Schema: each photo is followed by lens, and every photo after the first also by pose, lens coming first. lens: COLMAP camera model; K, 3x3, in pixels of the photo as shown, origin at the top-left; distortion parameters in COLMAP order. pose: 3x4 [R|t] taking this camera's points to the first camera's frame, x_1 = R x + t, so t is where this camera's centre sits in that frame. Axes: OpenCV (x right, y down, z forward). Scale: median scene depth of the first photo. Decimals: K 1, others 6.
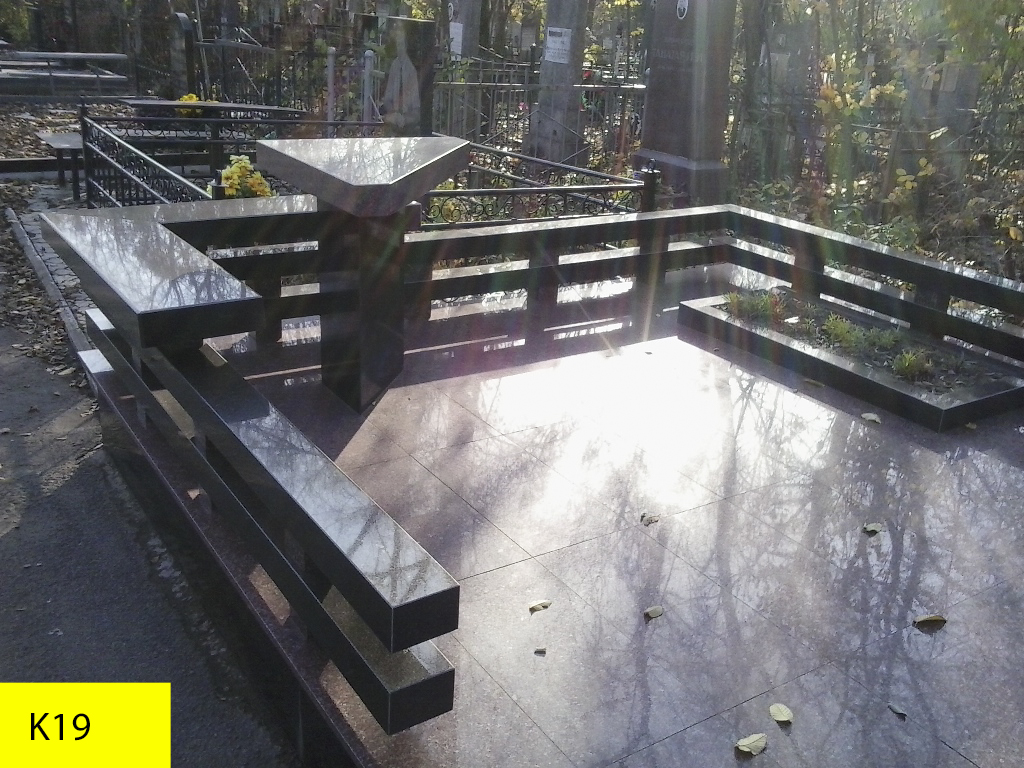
lens RADIAL K [[989.6, 0, 512.0], [0, 989.6, 384.0], [0, 0, 1]] dist [0.044829, -0.094582]
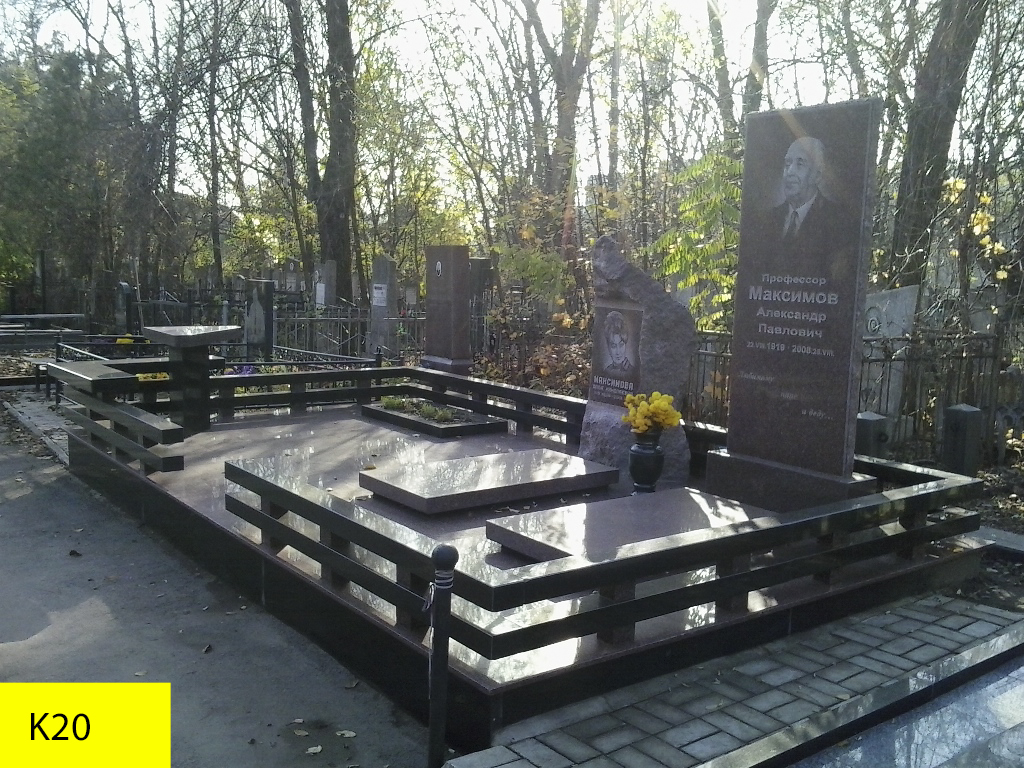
lens RADIAL K [[989.6, 0, 512.0], [0, 989.6, 384.0], [0, 0, 1]] dist [0.044829, -0.094582]
pose [[0.997698, -0.038346, 0.055929, 0.154488], [0.050992, 0.967923, -0.246019, 0.165997], [-0.044701, 0.248305, 0.967650, -0.420360]]
